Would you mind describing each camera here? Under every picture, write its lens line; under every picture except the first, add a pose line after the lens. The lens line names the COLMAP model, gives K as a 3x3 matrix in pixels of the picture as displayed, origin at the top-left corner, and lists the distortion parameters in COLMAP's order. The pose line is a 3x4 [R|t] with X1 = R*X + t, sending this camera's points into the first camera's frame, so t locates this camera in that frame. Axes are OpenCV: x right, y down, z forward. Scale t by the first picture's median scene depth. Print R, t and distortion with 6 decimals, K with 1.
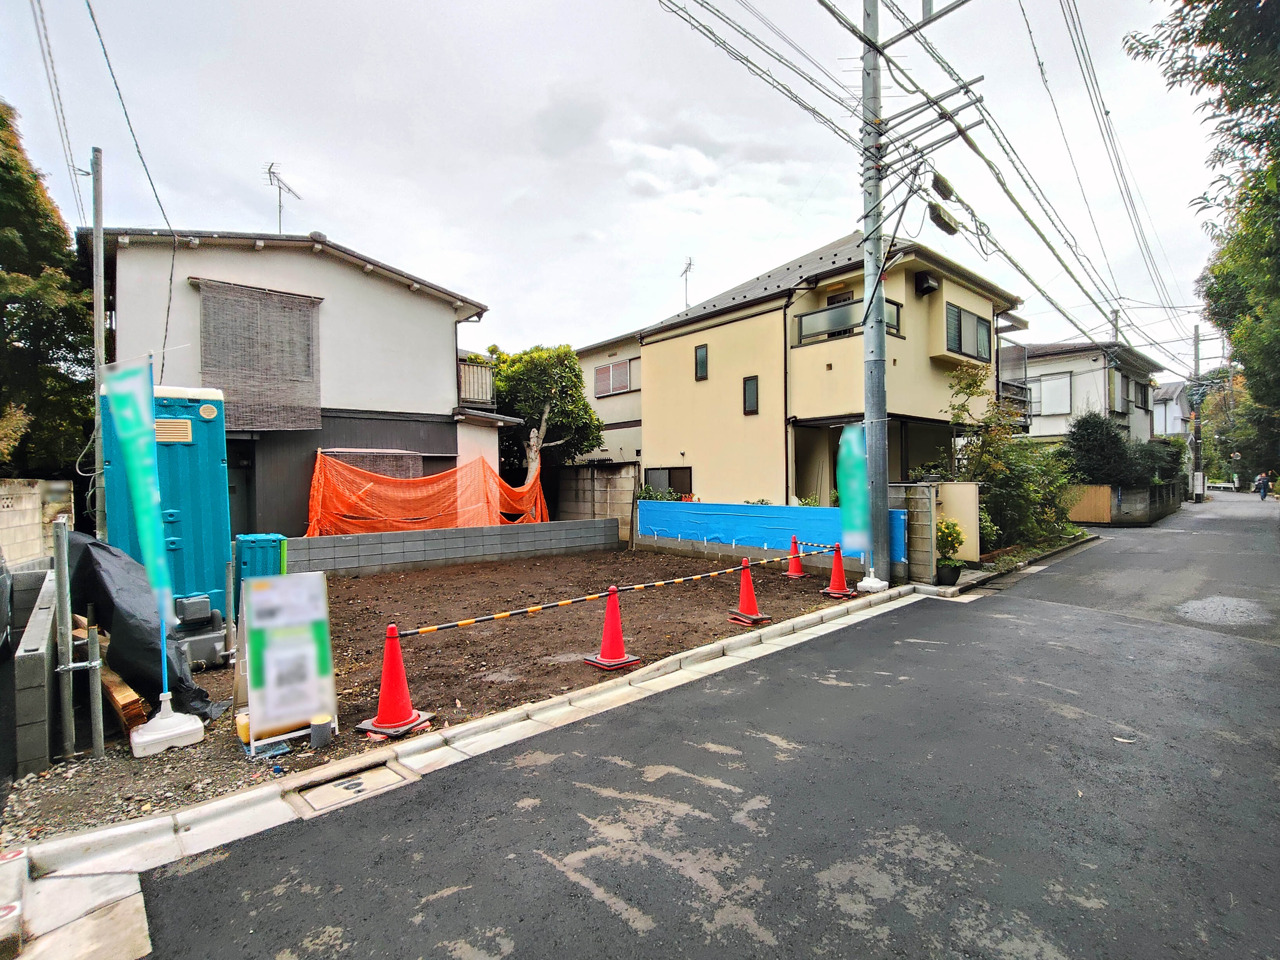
lens RADIAL K [[606.0, 0, 652.7], [0, 606.0, 487.6], [0, 0, 1]] dist [-0.001673, -0.000182]
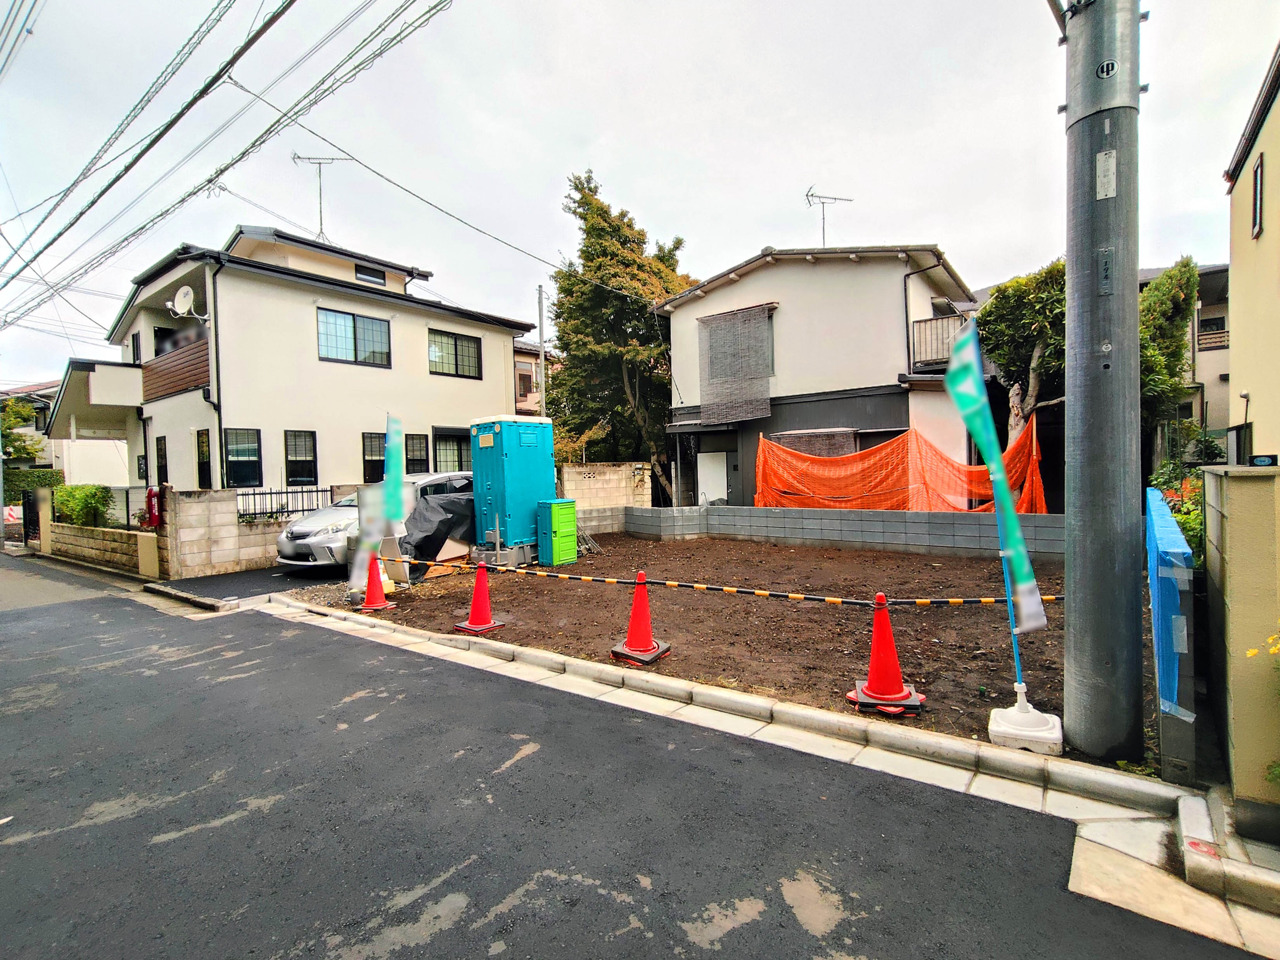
lens RADIAL K [[593.0, 0, 640.0], [0, 593.0, 480.0], [0, 0, 1]] dist [-0.001216, -0.000315]
pose [[0.193290, 0.026563, -0.980782, 0.539477], [0.010578, 0.999519, 0.029155, -0.009463], [0.981085, -0.016010, 0.192916, 0.541622]]
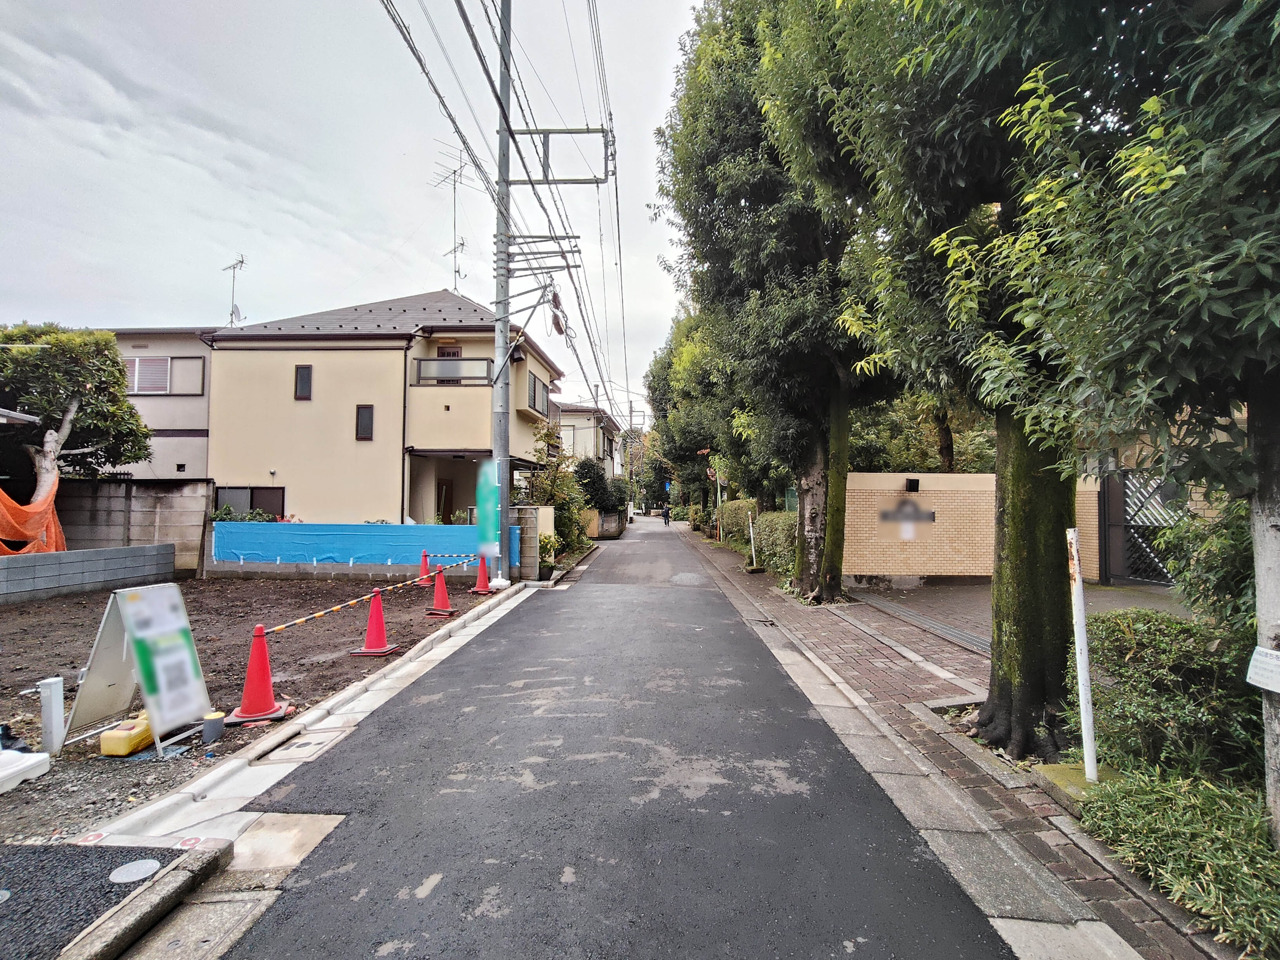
lens RADIAL K [[606.0, 0, 652.7], [0, 606.0, 487.6], [0, 0, 1]] dist [-0.001673, -0.000182]
pose [[0.695133, 0.035055, 0.718026, -0.276676], [-0.005501, 0.999040, -0.043449, 0.006751], [-0.718860, 0.026253, 0.694659, -0.114110]]
